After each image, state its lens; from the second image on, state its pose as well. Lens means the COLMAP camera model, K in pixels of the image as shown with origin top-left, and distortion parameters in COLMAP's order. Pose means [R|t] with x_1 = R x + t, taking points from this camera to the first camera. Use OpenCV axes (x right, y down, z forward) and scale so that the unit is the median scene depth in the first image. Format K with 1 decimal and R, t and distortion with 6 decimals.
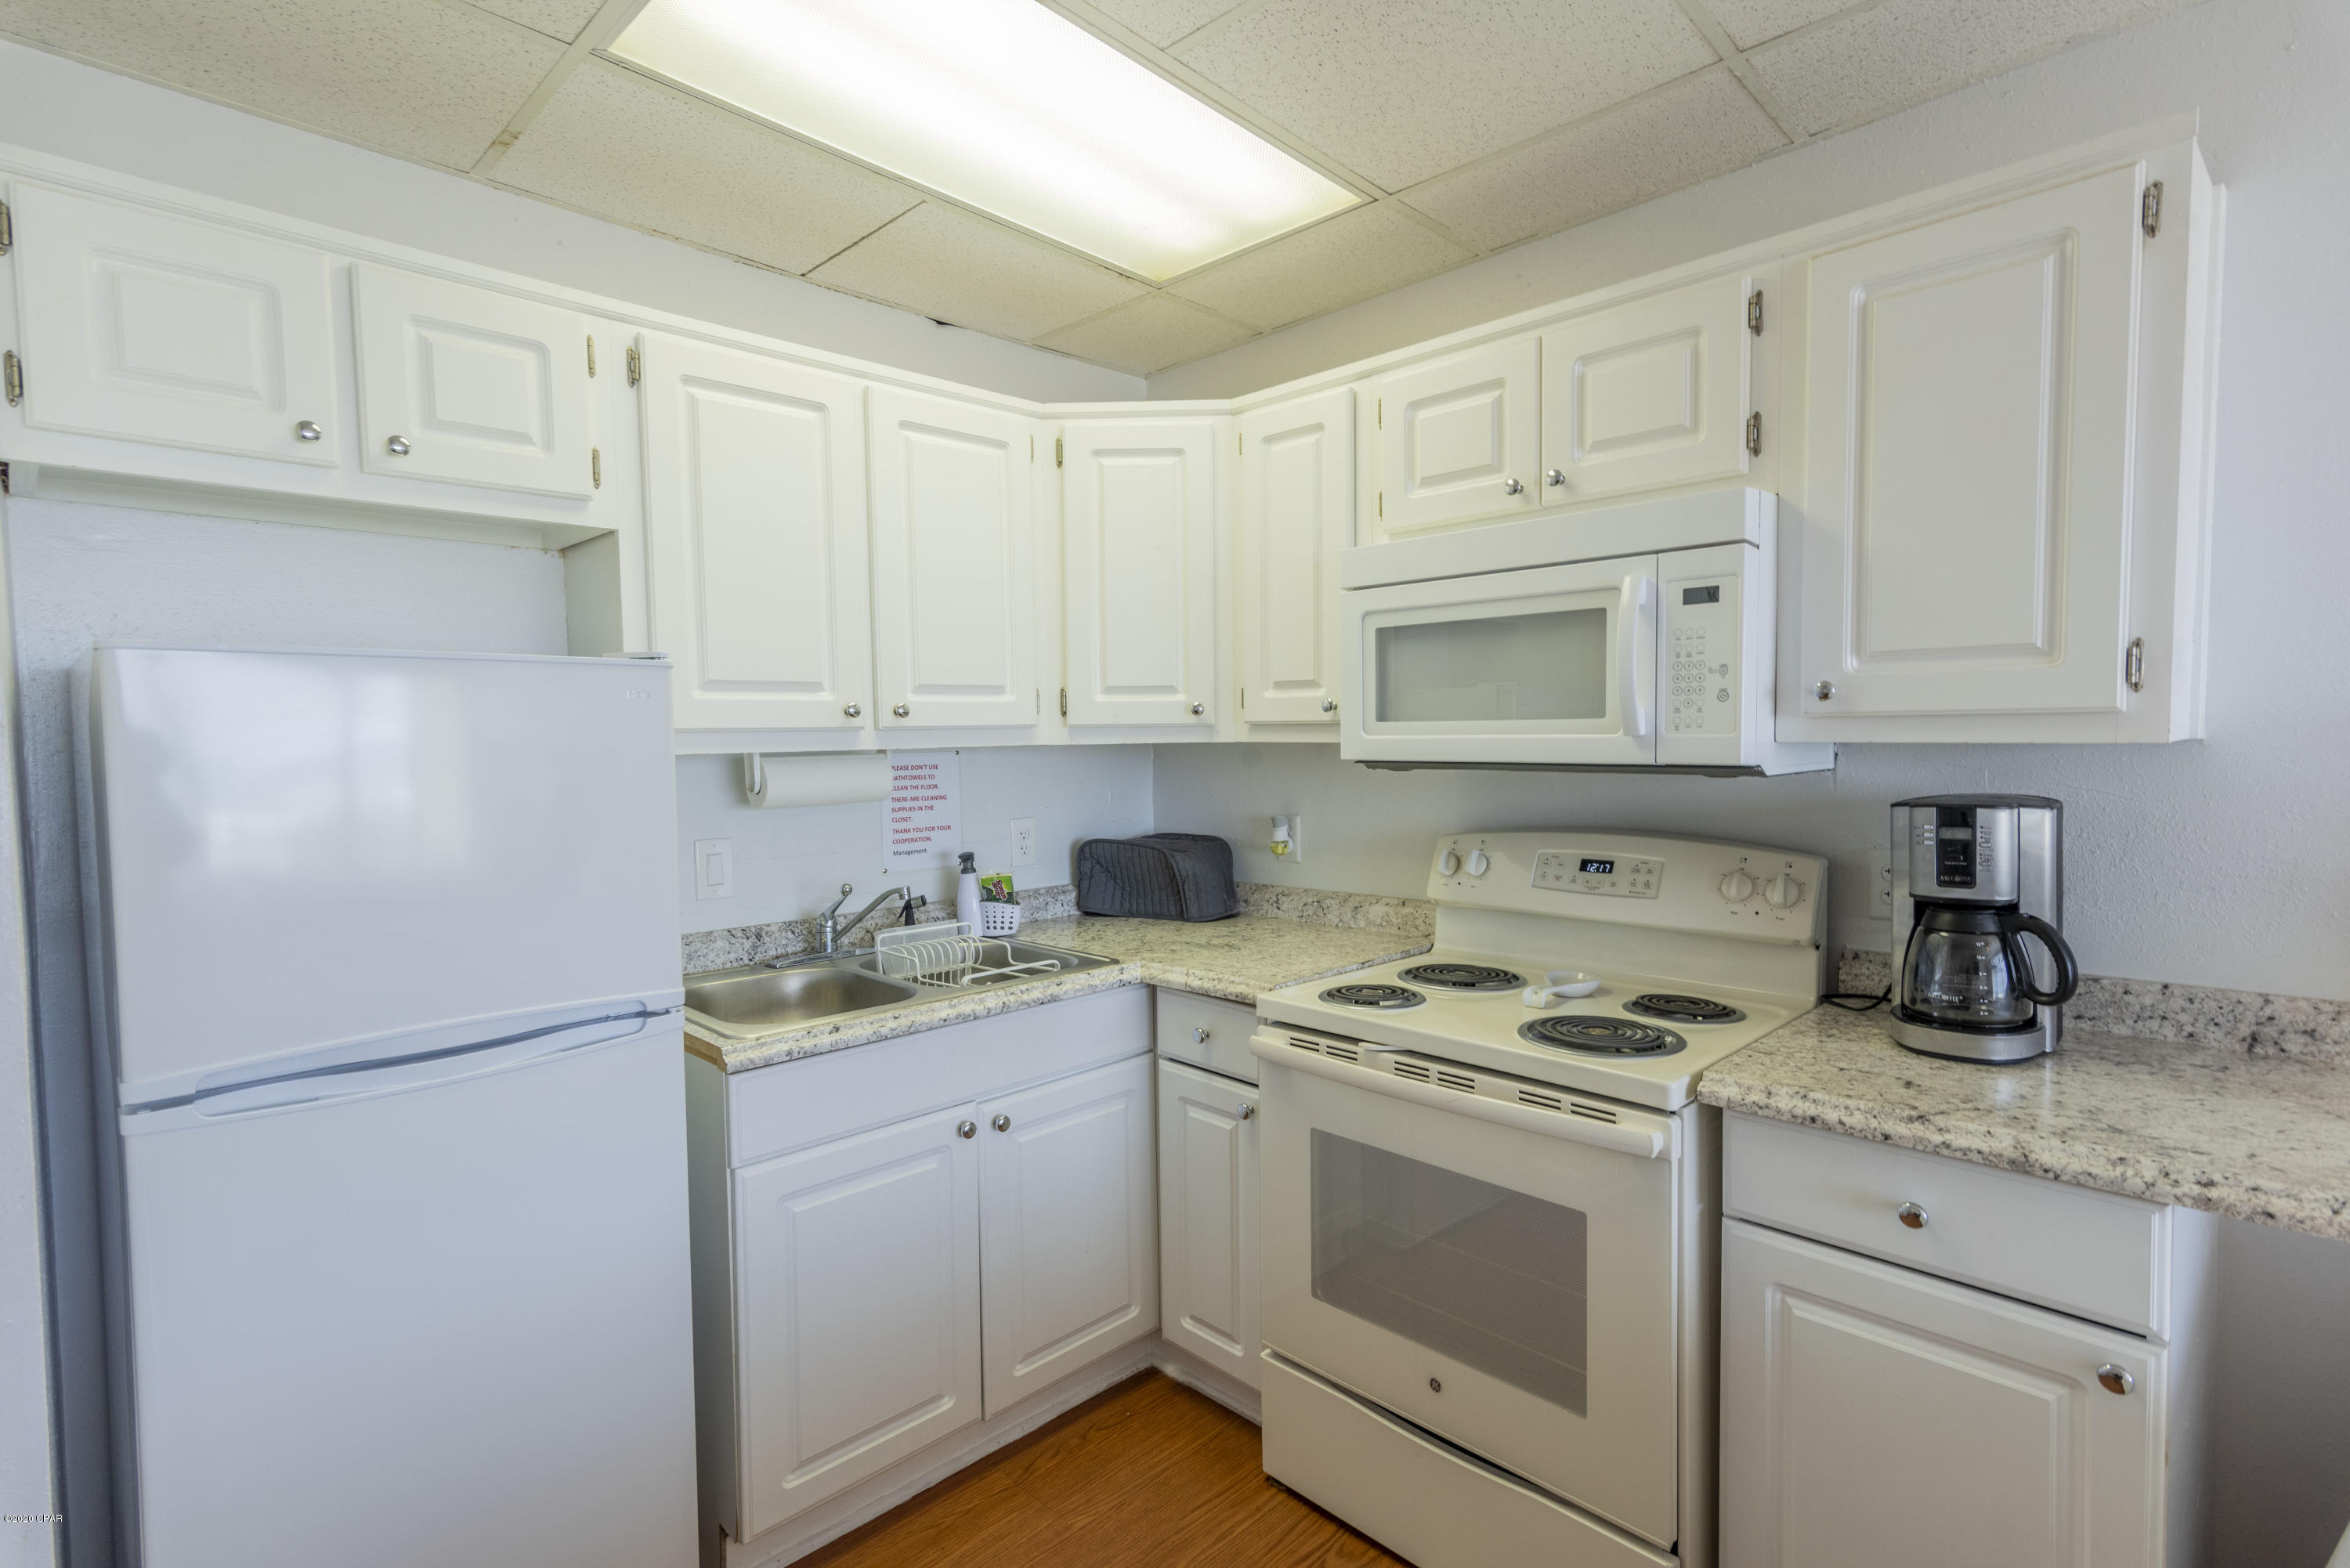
lens RADIAL K [[1136.0, 0, 1178.7], [0, 1136.0, 790.6], [0, 0, 1]] dist [0.005015, 0.001165]
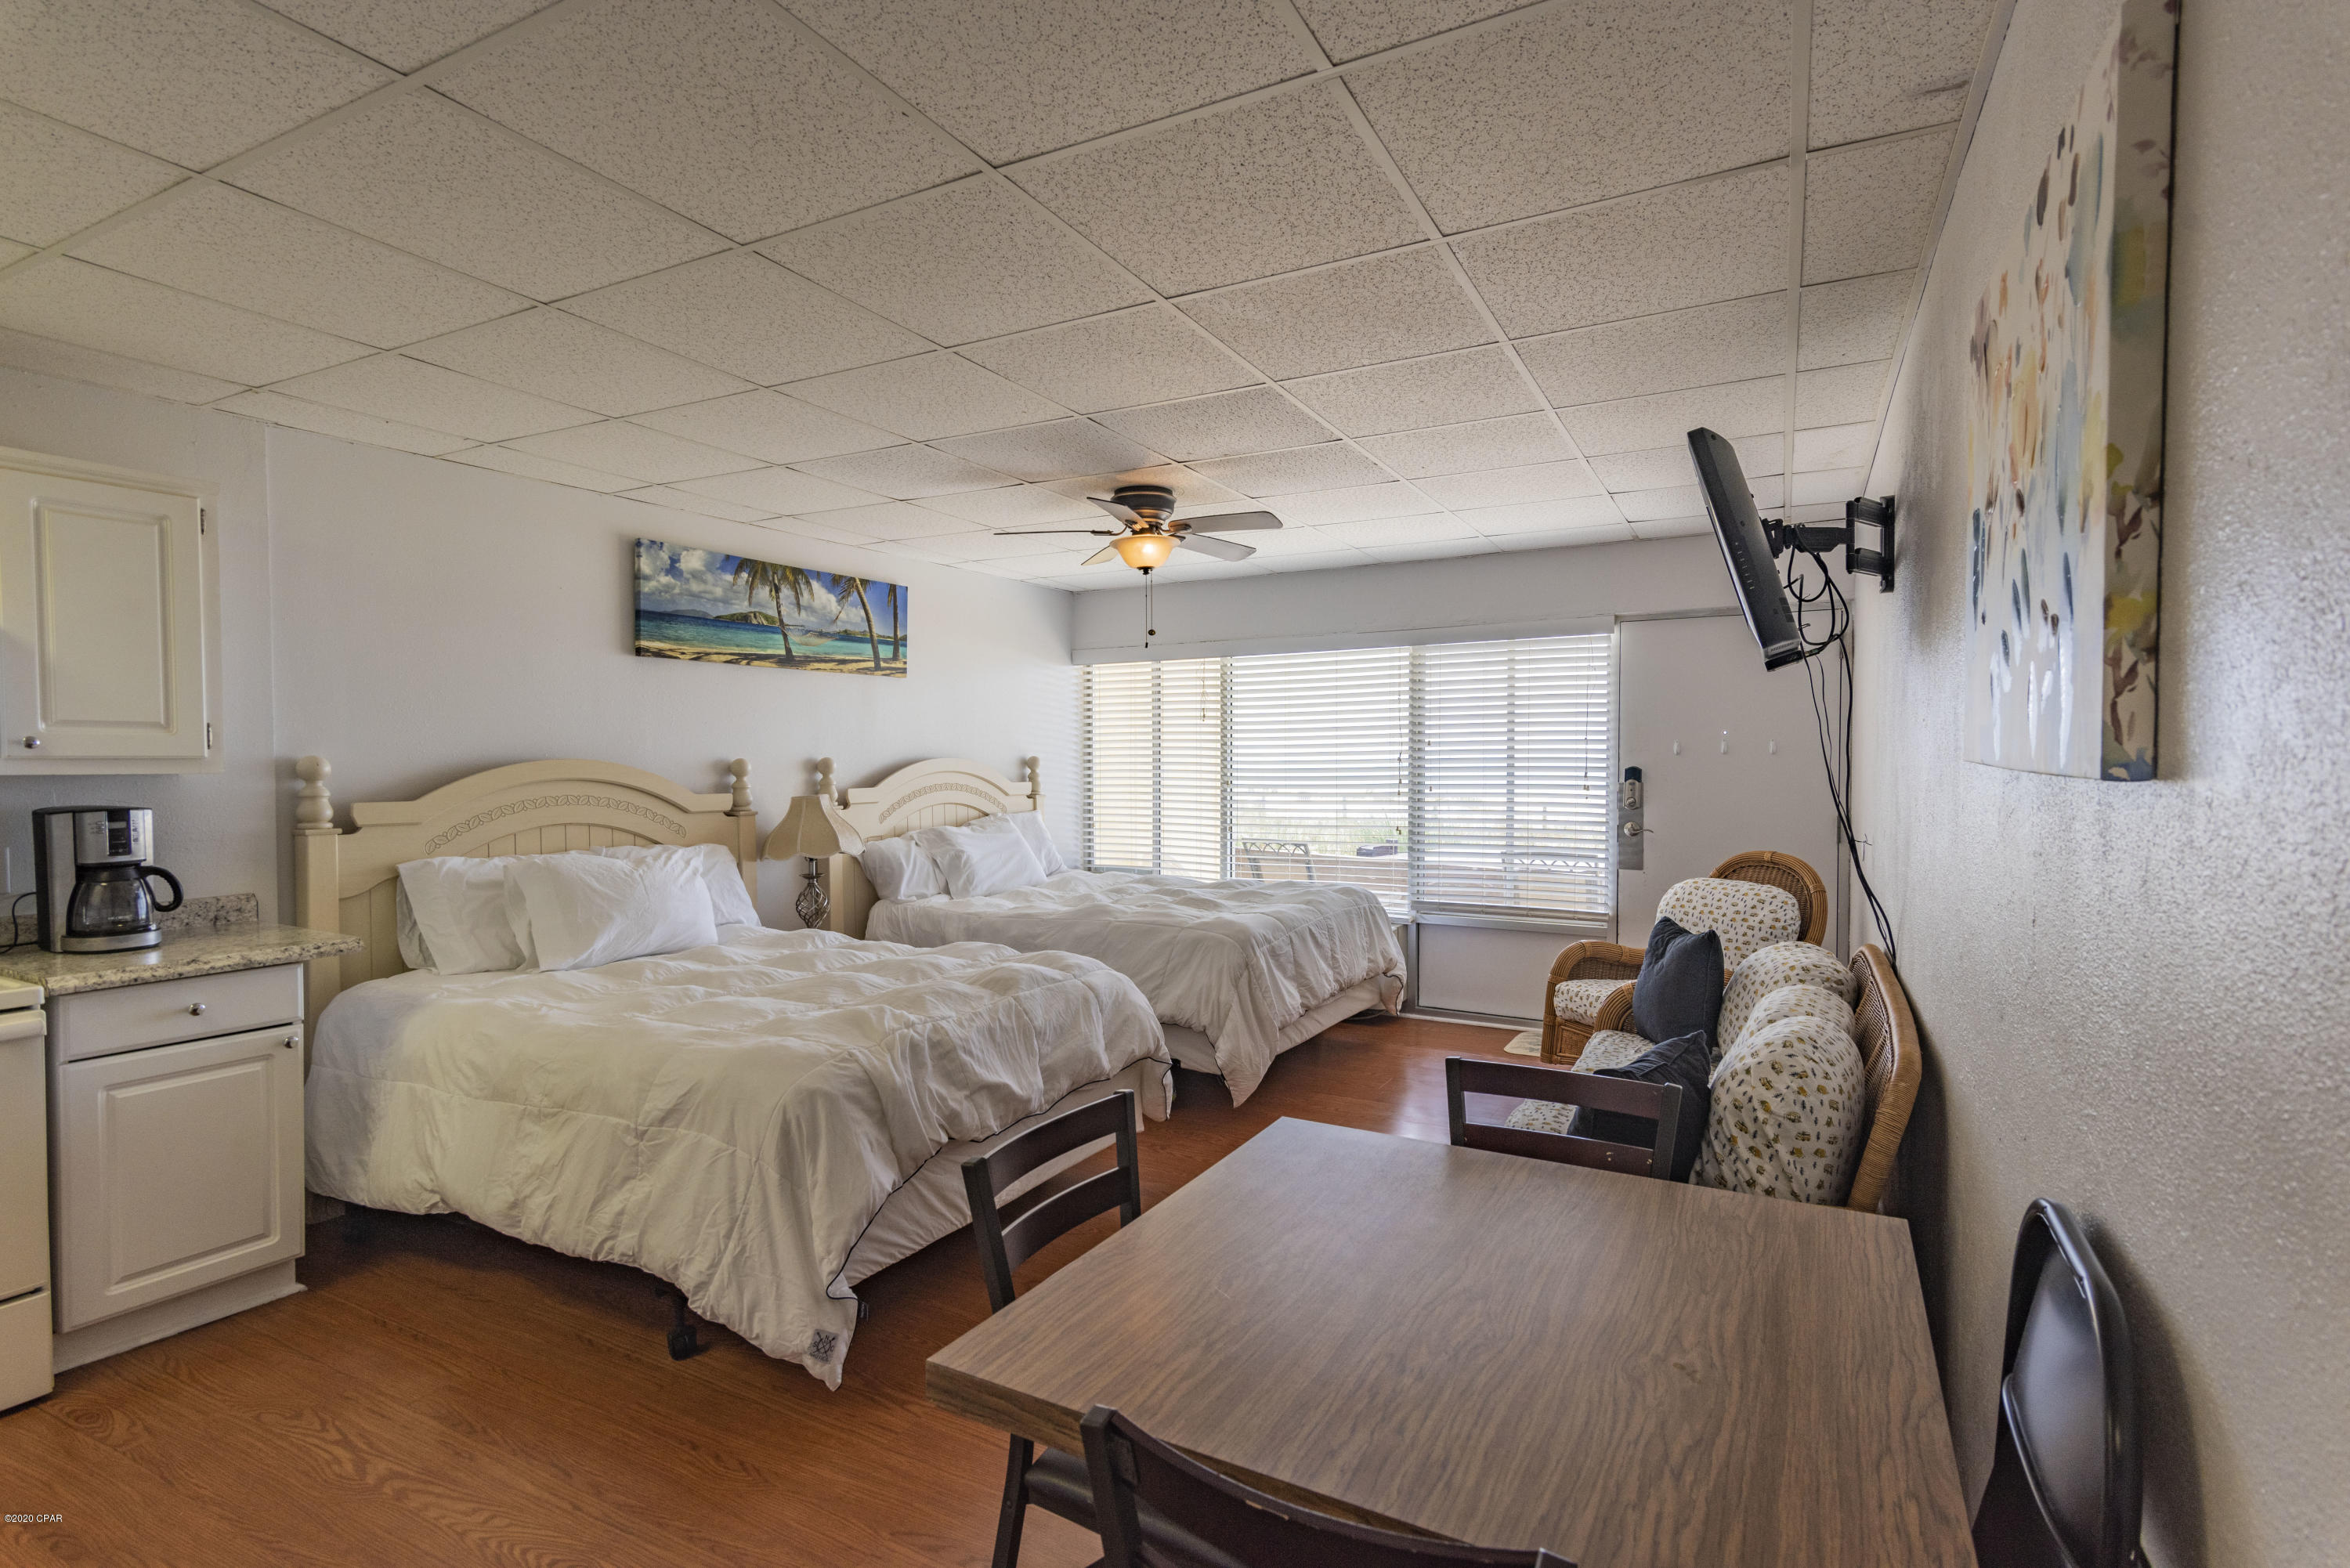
lens RADIAL K [[1136.0, 0, 1182.5], [0, 1136.0, 787.7], [0, 0, 1]] dist [0.005015, 0.001165]
pose [[-0.283474, -0.012031, 0.958905, -1.529831], [0.048012, 0.998489, 0.026721, 0.011364], [-0.957777, 0.053614, -0.282468, -0.099369]]
